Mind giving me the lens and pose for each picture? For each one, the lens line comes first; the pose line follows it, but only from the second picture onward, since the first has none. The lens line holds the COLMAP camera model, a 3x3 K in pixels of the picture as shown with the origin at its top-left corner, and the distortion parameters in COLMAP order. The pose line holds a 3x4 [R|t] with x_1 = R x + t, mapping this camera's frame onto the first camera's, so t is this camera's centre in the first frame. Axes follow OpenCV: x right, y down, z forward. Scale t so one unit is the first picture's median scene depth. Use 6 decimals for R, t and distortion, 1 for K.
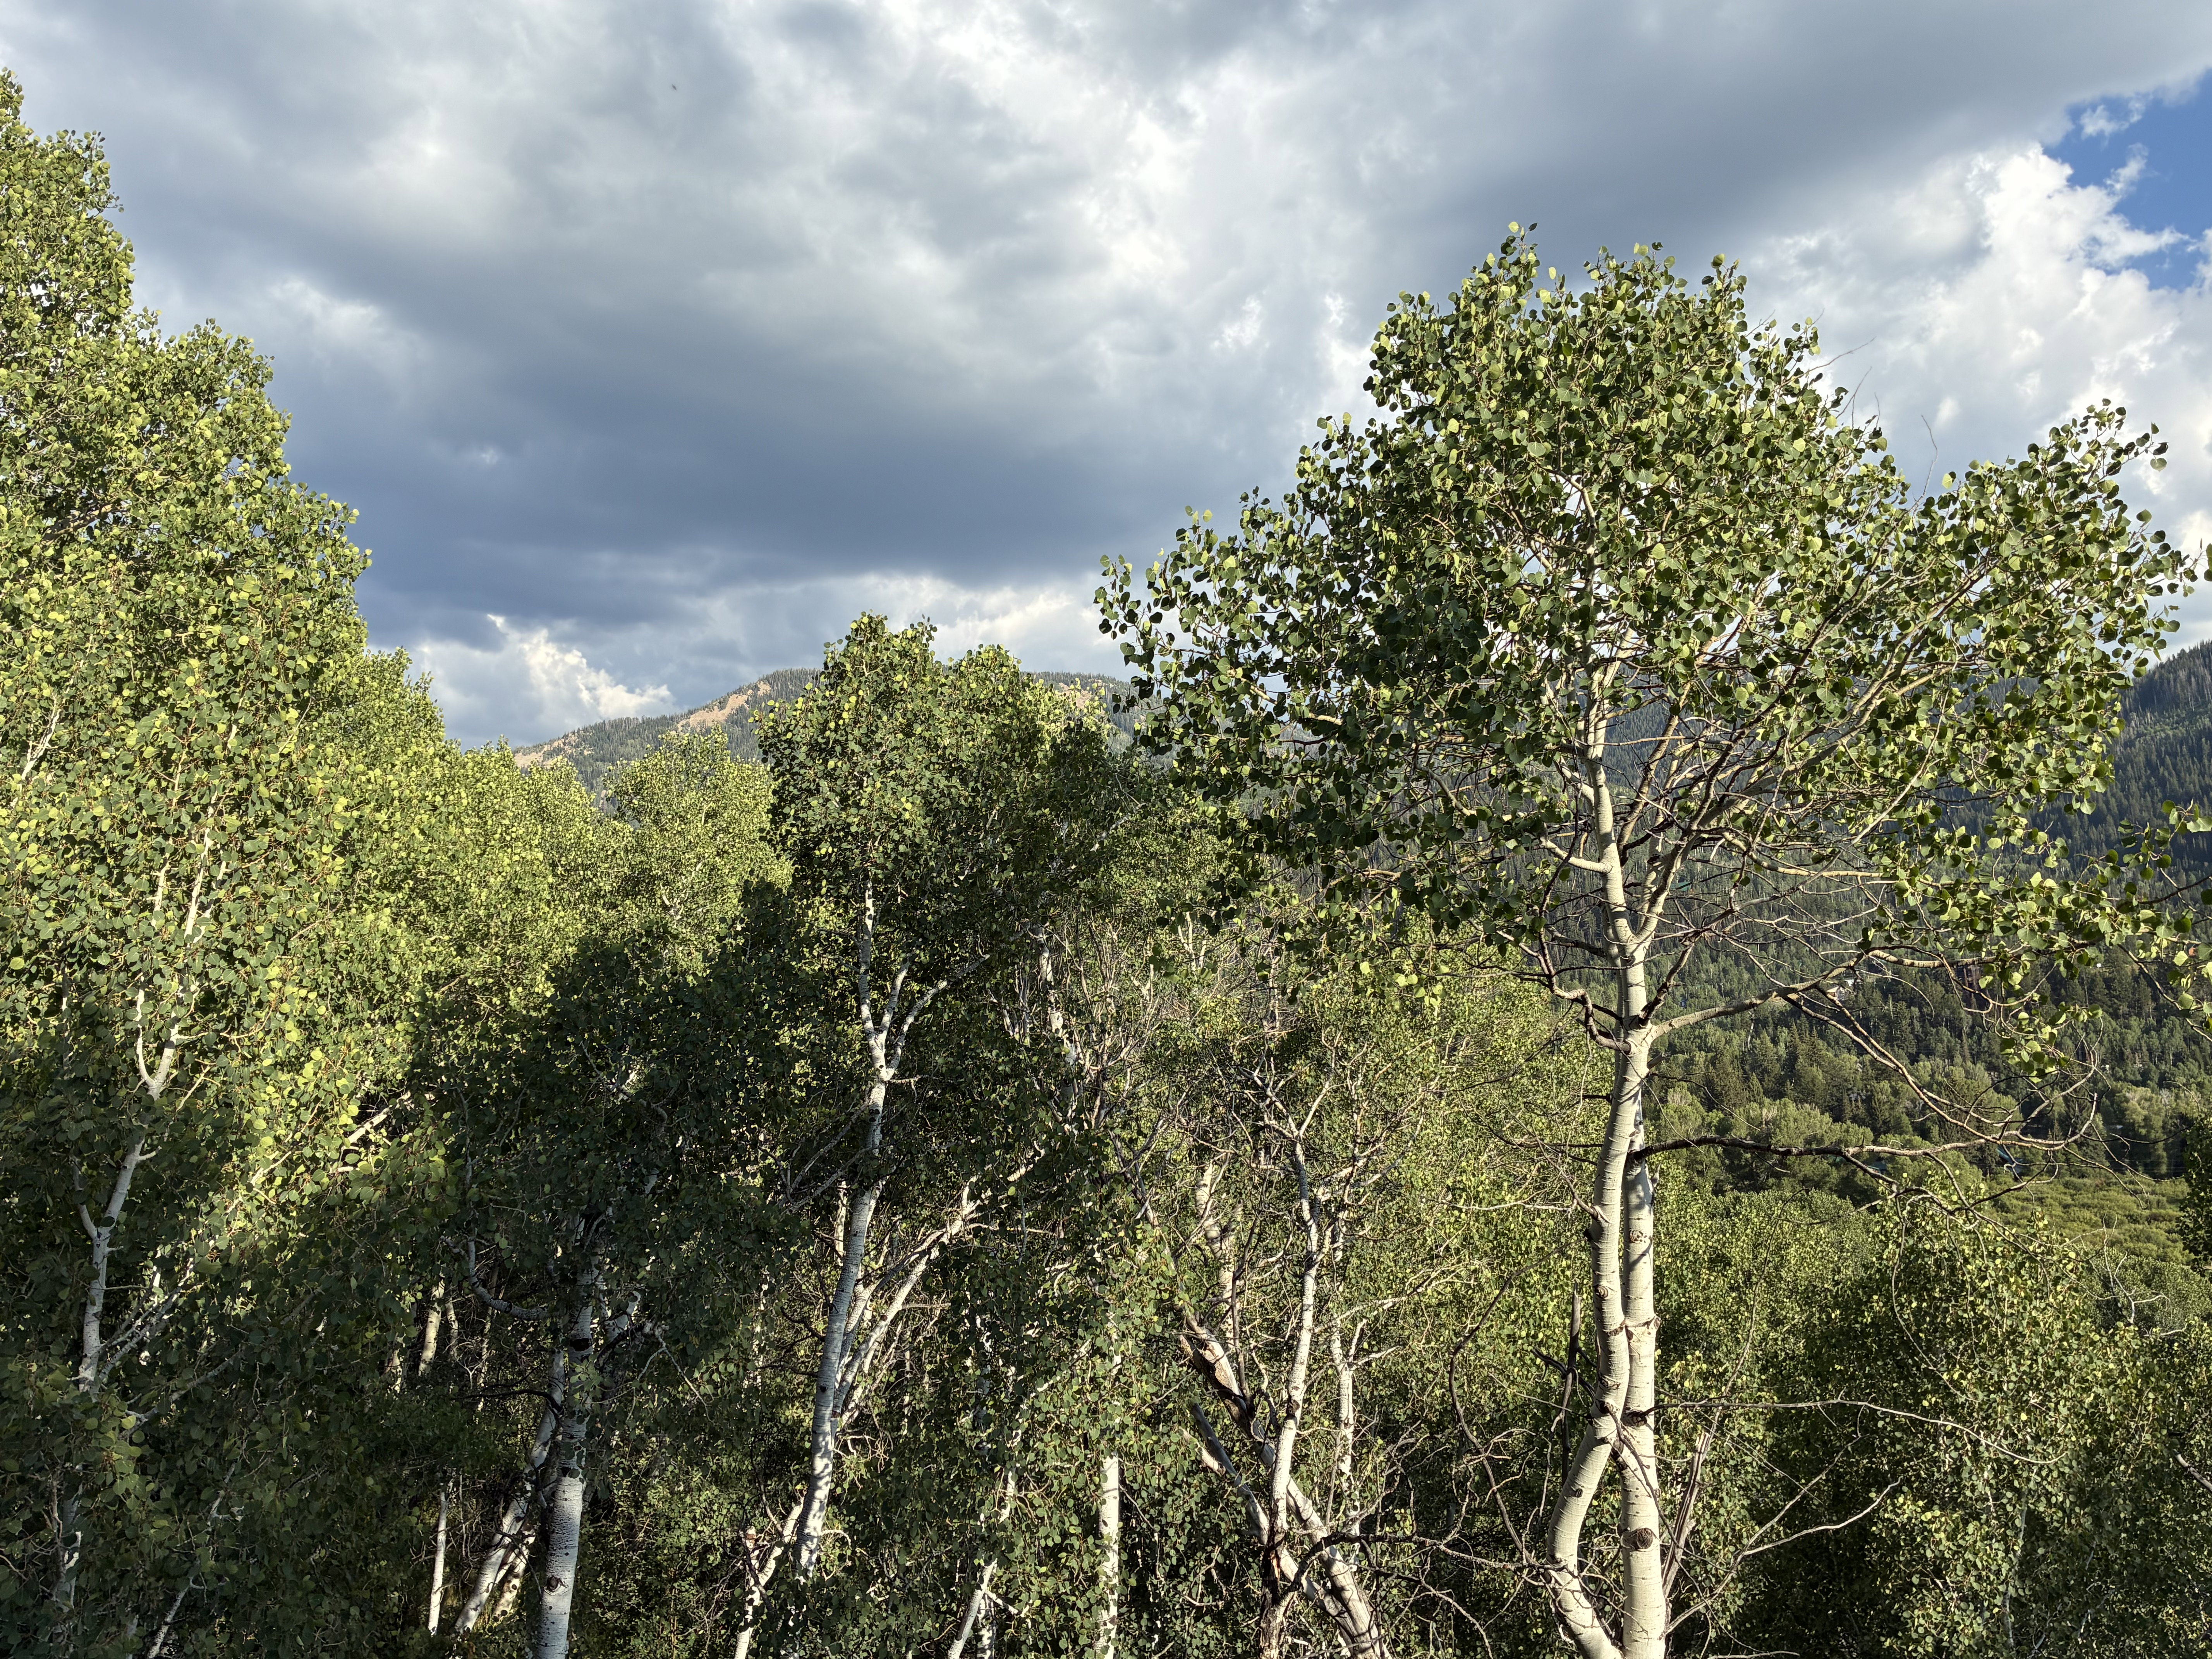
lens RADIAL K [[1747.5, 0, 1098.3], [0, 1747.5, 839.0], [0, 0, 1]] dist [0.061855, -0.070651]
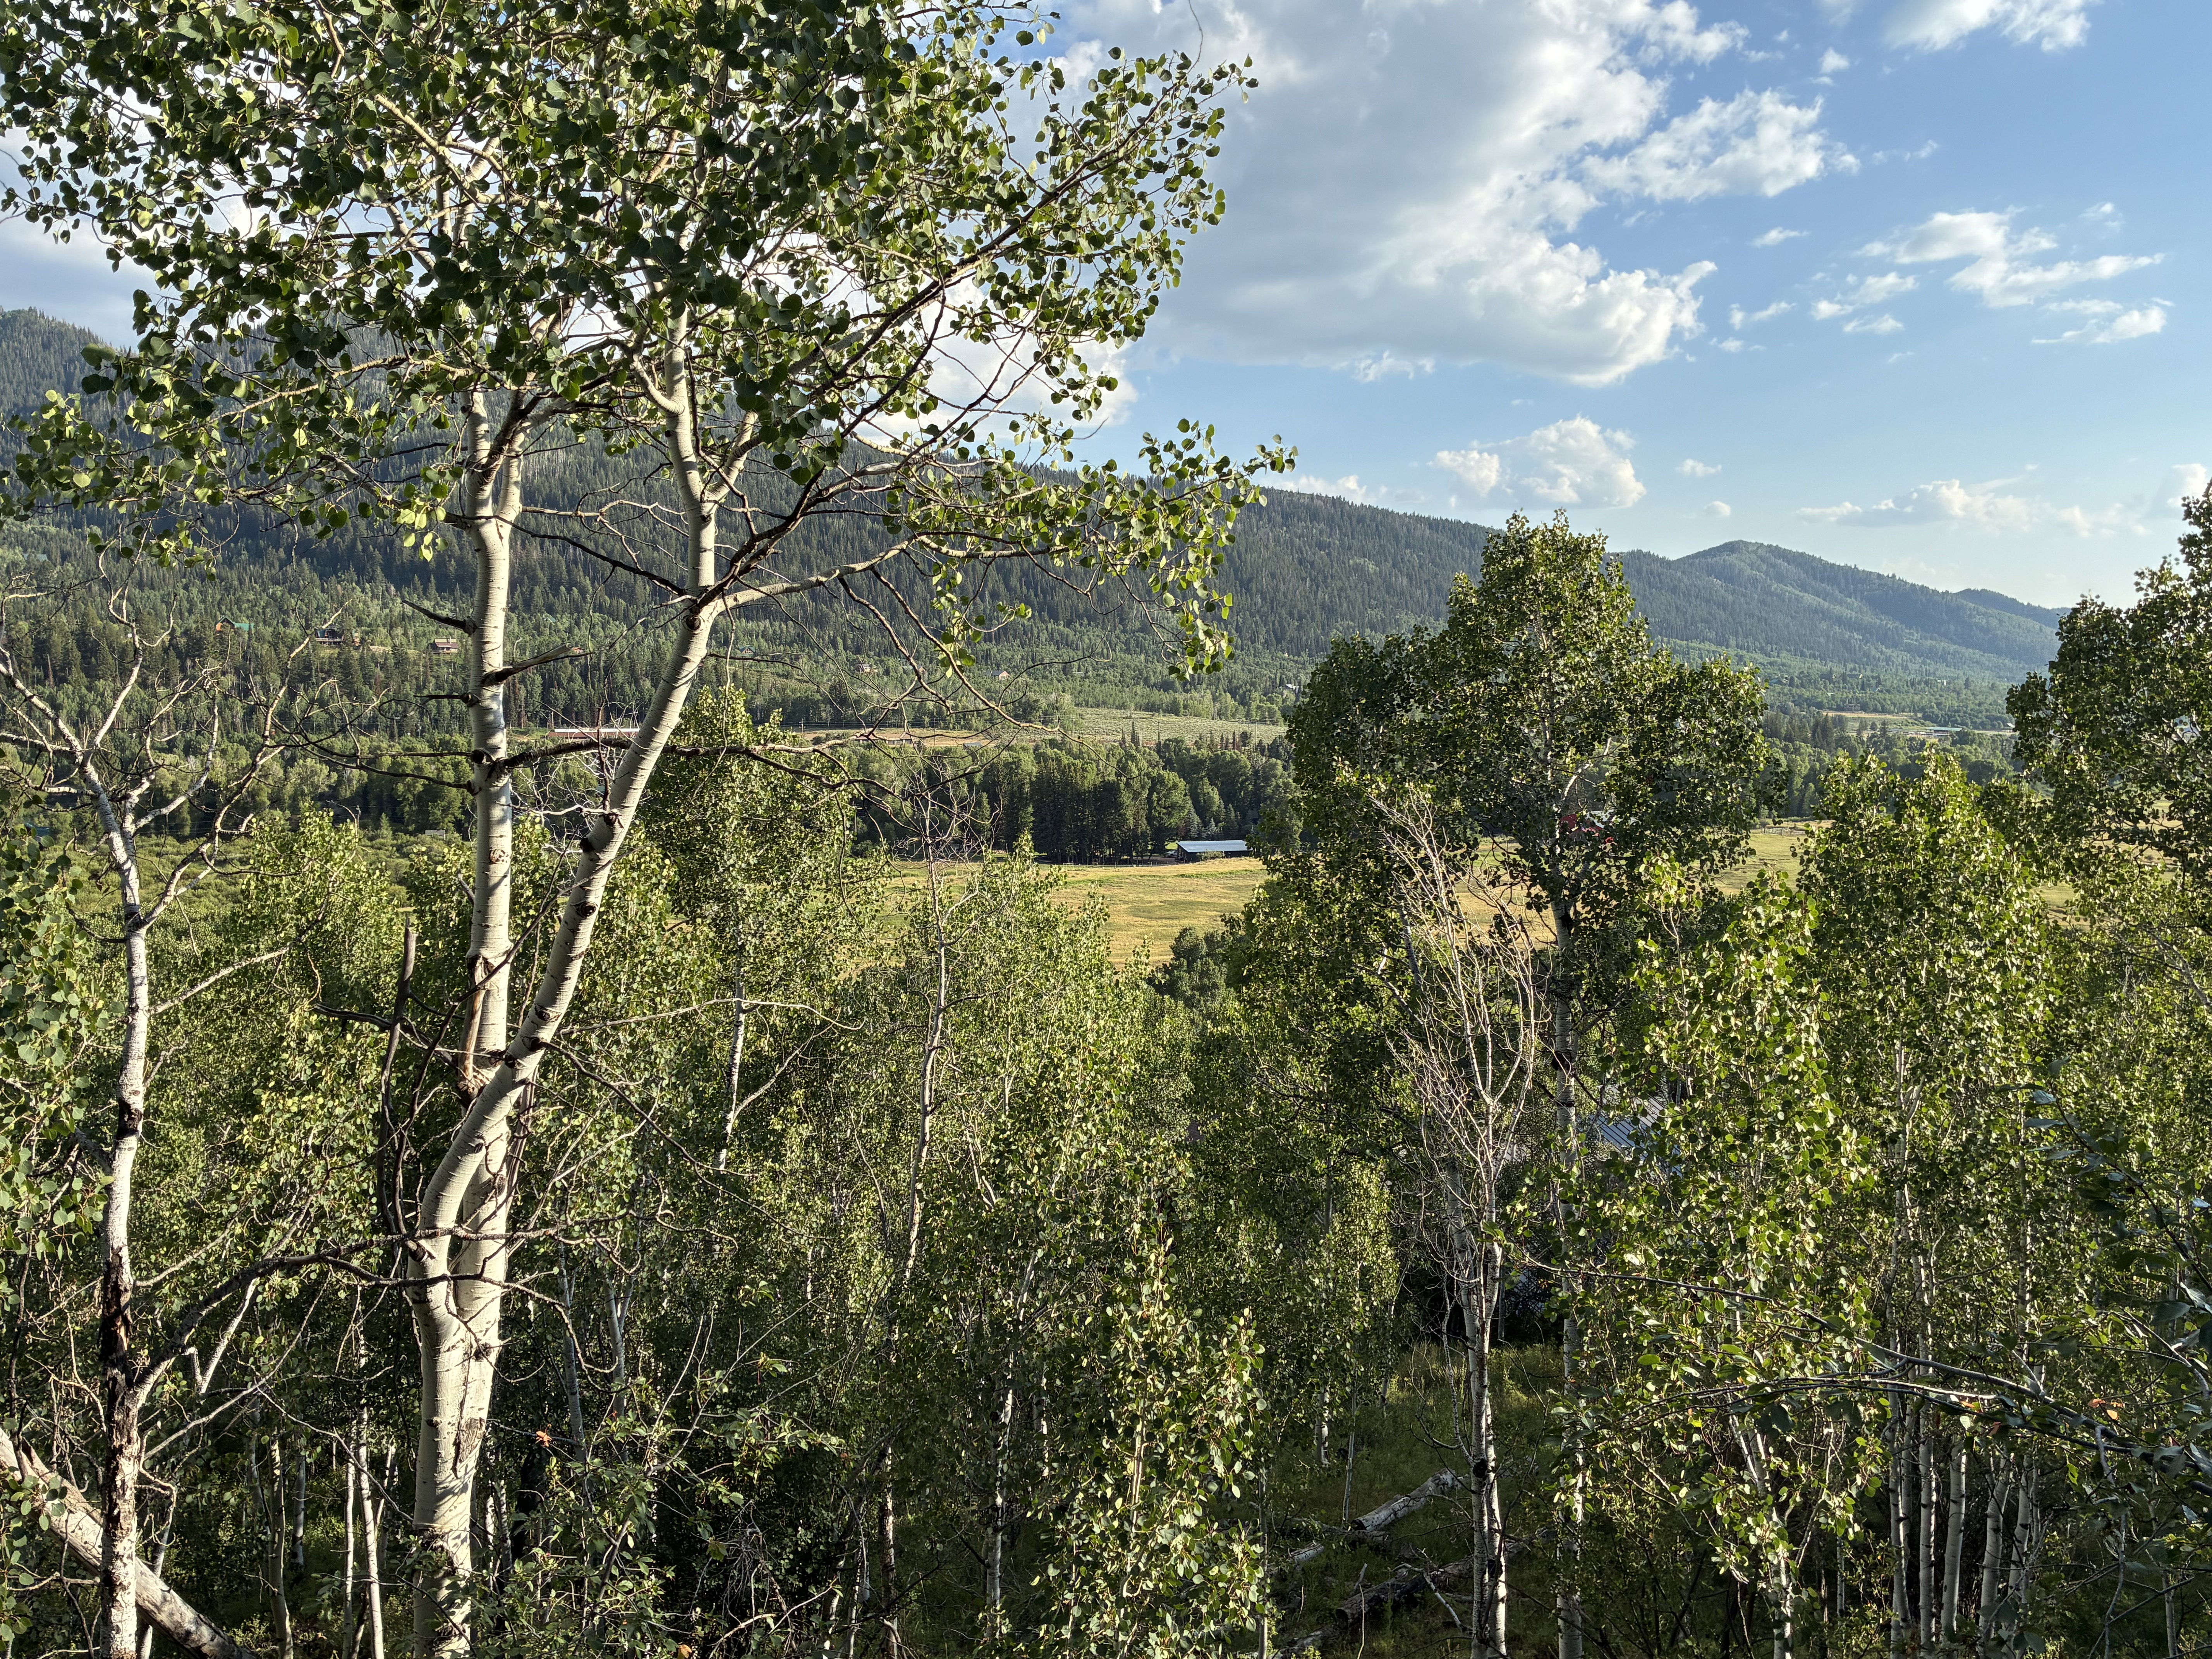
lens RADIAL K [[1747.5, 0, 1062.2], [0, 1747.5, 827.2], [0, 0, 1]] dist [0.061855, -0.070651]
pose [[0.528548, -0.043672, 0.847779, -0.296608], [-0.107412, 0.987209, 0.117821, 0.086695], [-0.842080, -0.153336, 0.517097, 0.348094]]
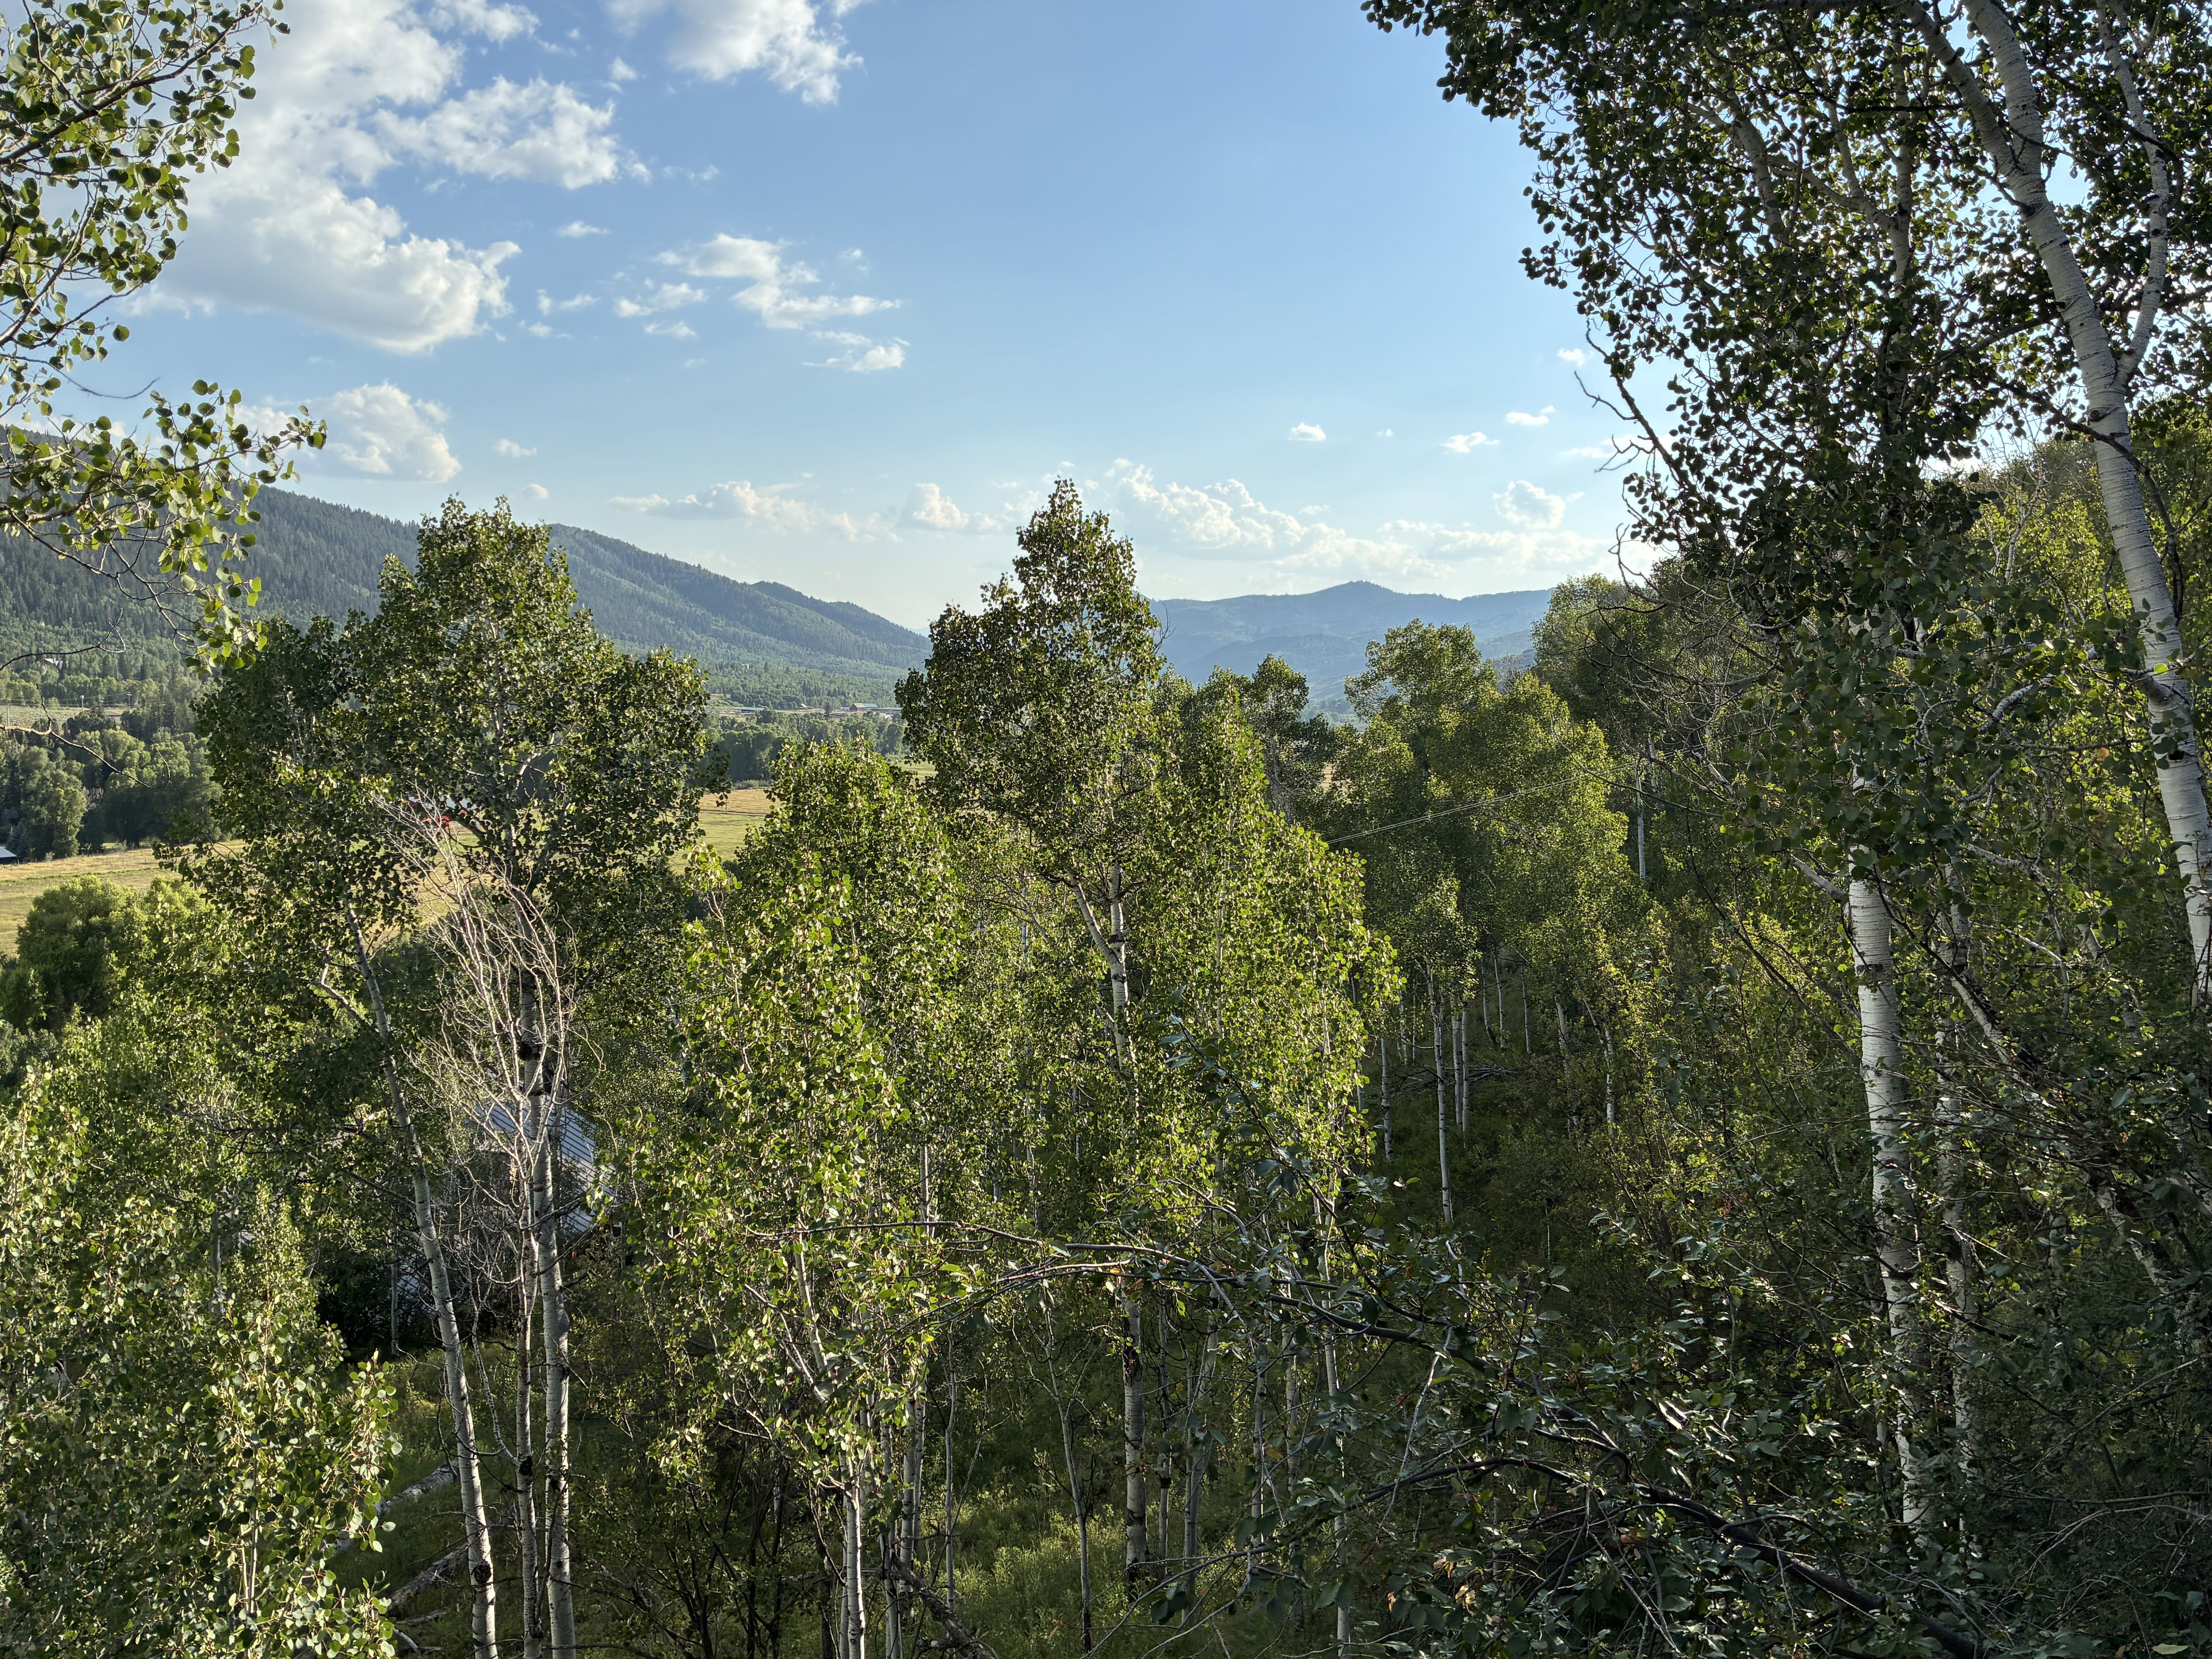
lens RADIAL K [[1747.5, 0, 1123.5], [0, 1747.5, 832.1], [0, 0, 1]] dist [0.061855, -0.070651]
pose [[-0.114706, -0.066990, 0.991138, -0.348710], [-0.116699, 0.991724, 0.053524, 0.090628], [-0.986521, -0.109526, -0.121574, 0.450191]]
